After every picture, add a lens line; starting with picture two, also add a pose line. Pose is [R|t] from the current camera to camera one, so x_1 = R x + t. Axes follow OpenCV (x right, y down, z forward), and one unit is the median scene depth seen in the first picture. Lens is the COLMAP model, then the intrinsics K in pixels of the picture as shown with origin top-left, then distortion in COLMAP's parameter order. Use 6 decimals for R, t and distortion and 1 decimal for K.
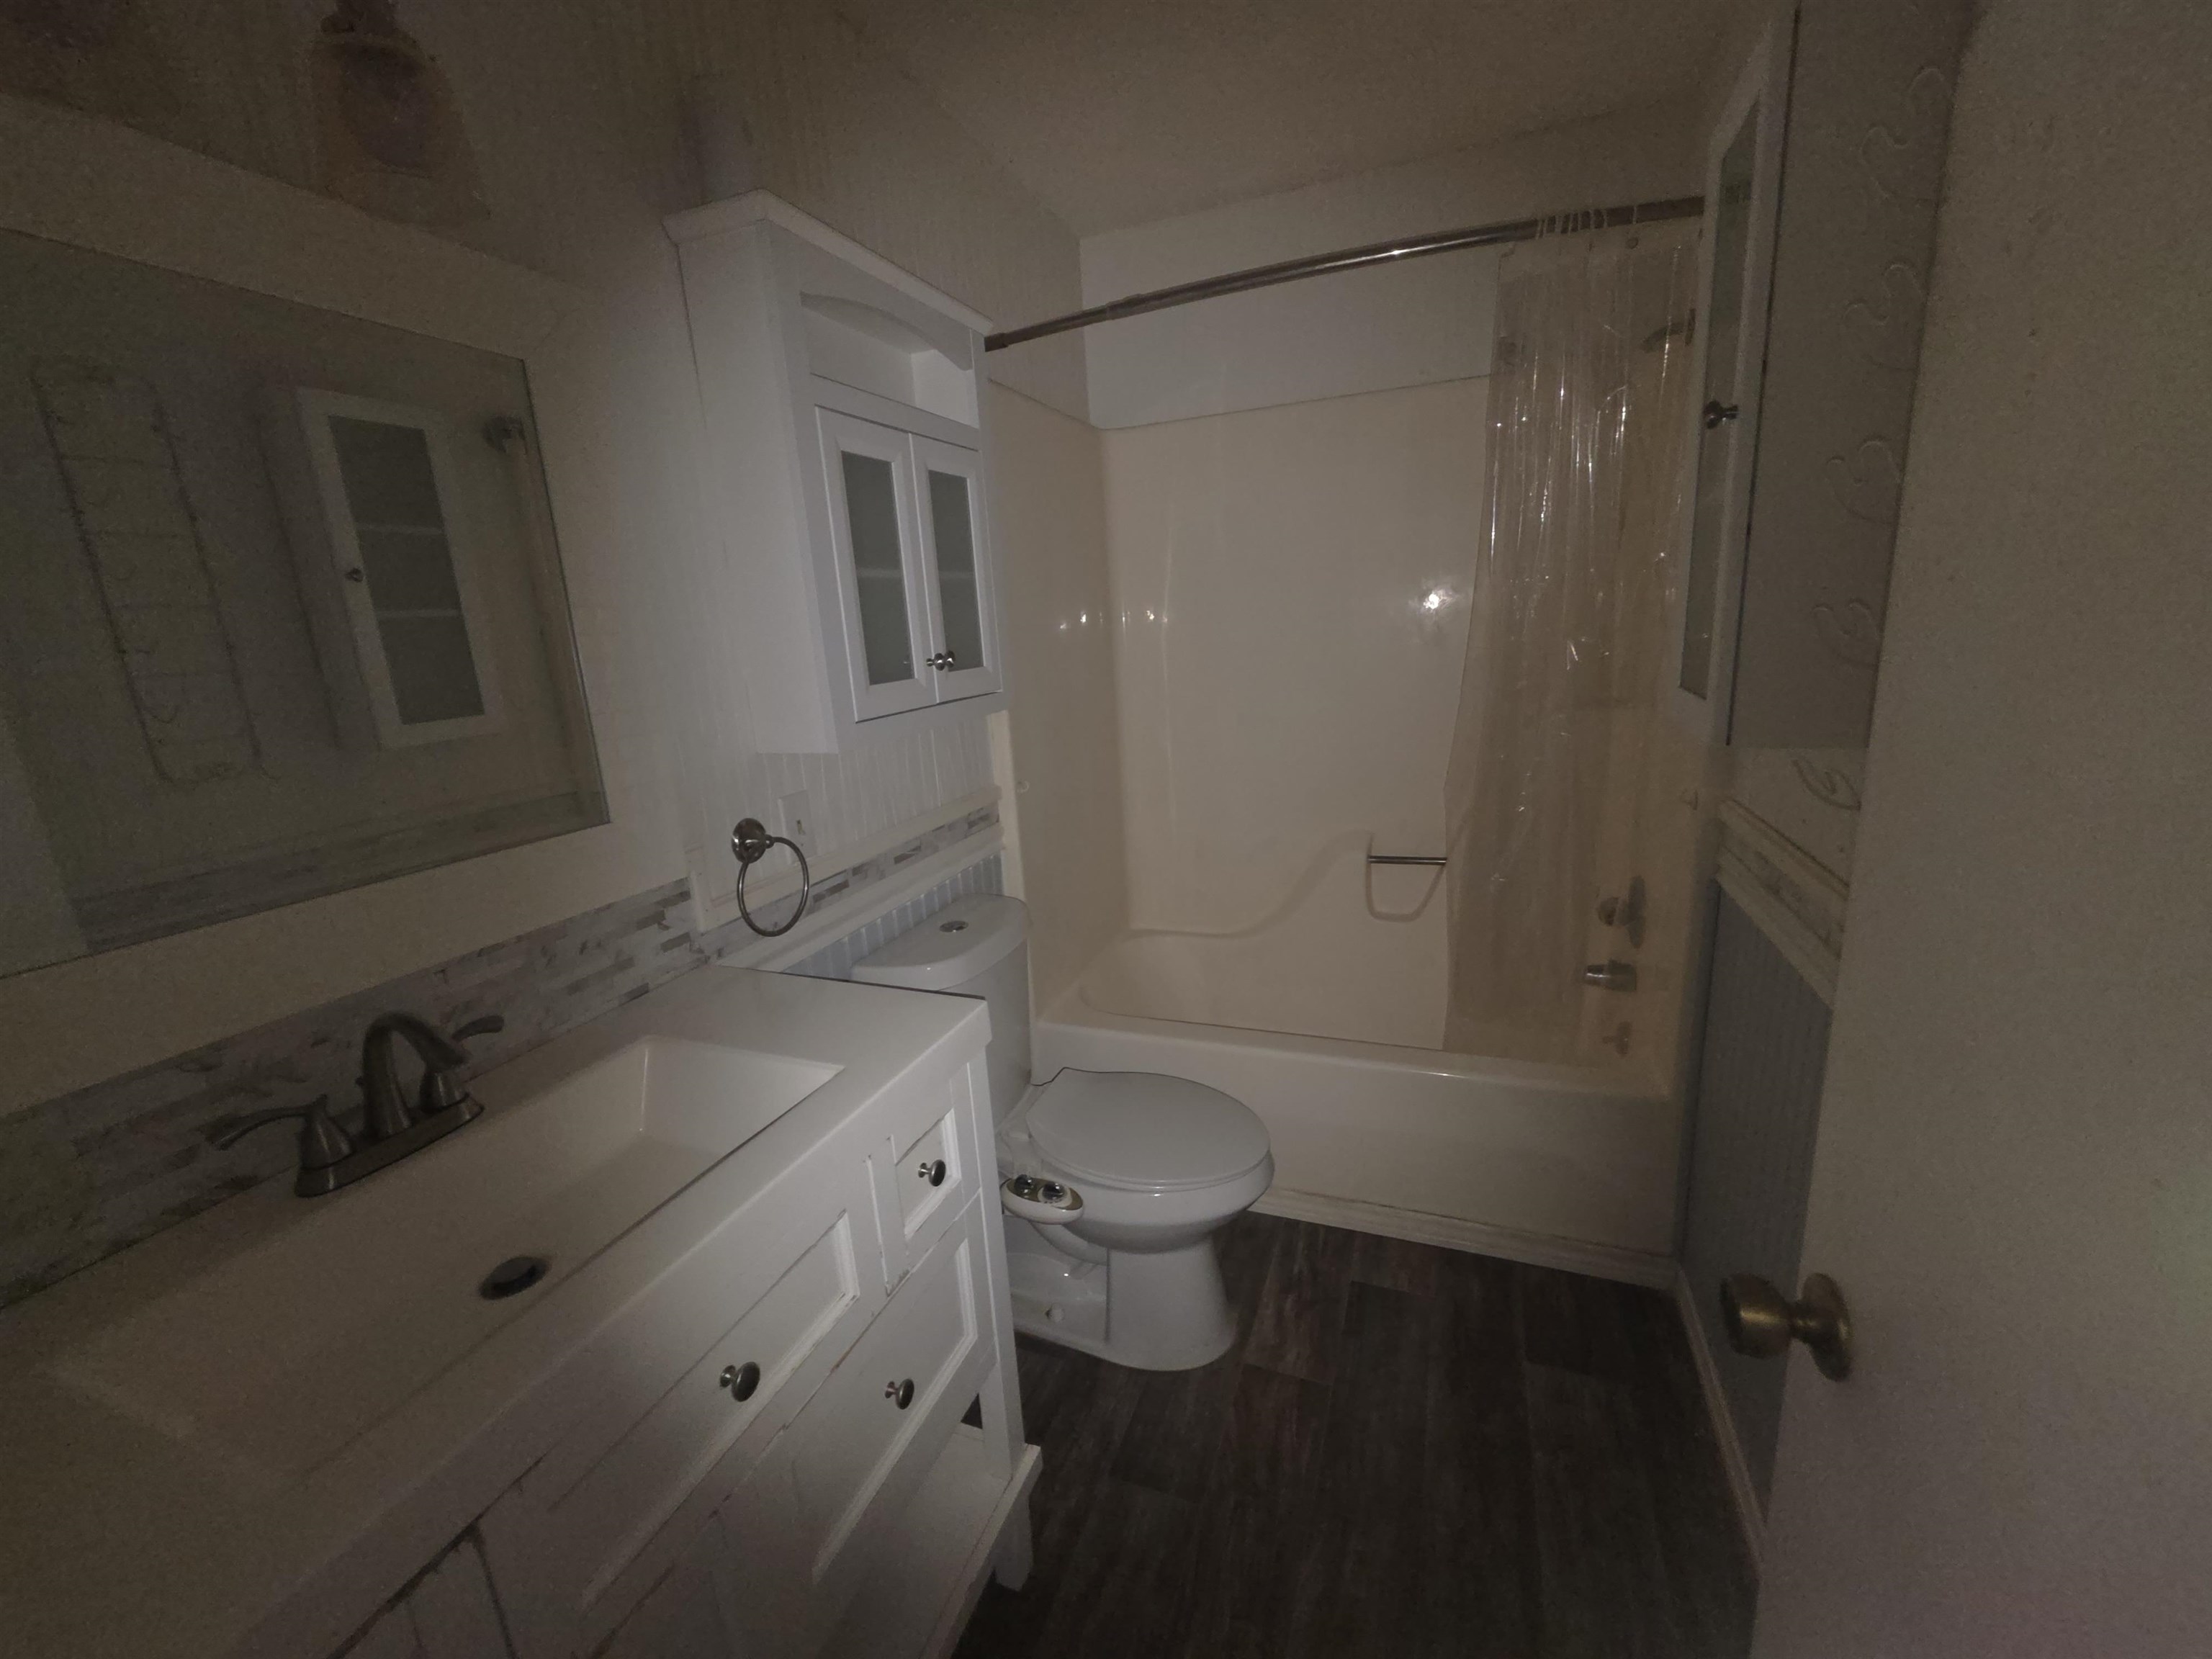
lens RADIAL K [[890.2, 0, 1114.0], [0, 890.2, 824.9], [0, 0, 1]] dist [0.000986, 0.000405]
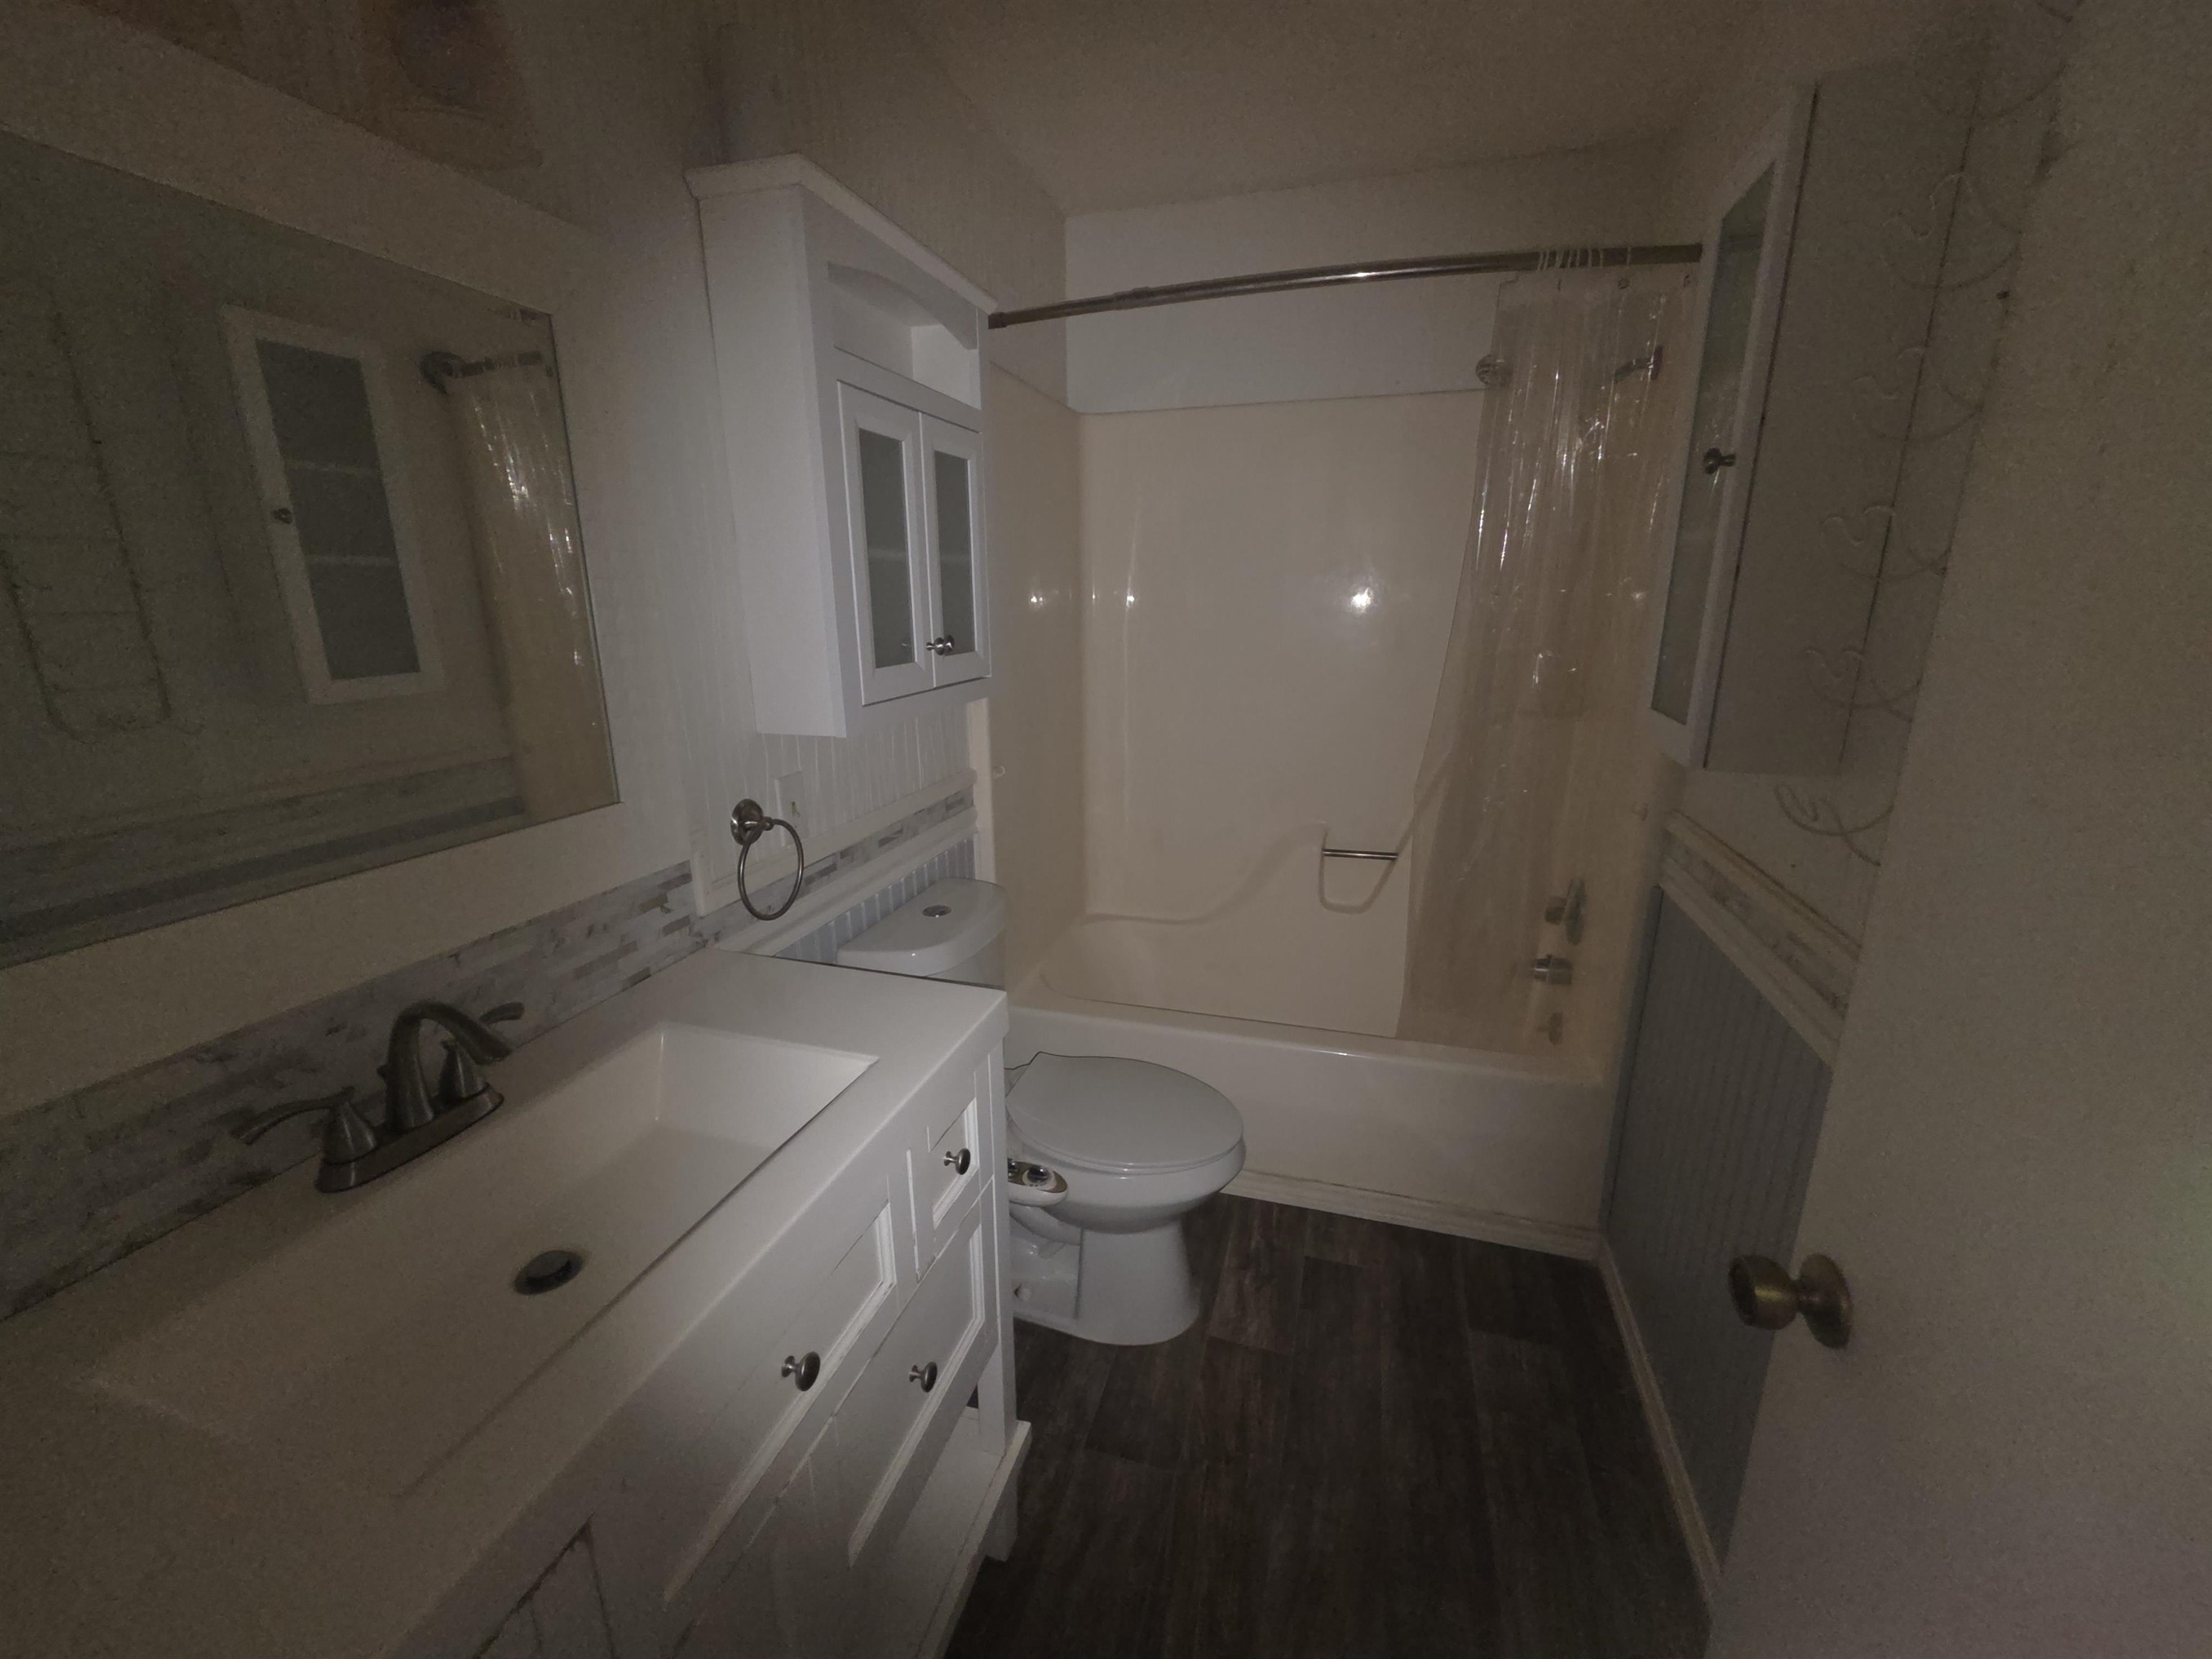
lens RADIAL K [[890.2, 0, 1113.3], [0, 890.2, 824.1], [0, 0, 1]] dist [0.000986, 0.000405]
pose [[0.994992, 0.032110, 0.094658, -0.101891], [-0.034424, 0.999145, 0.022909, -0.016411], [-0.093841, -0.026053, 0.995246, -0.010952]]
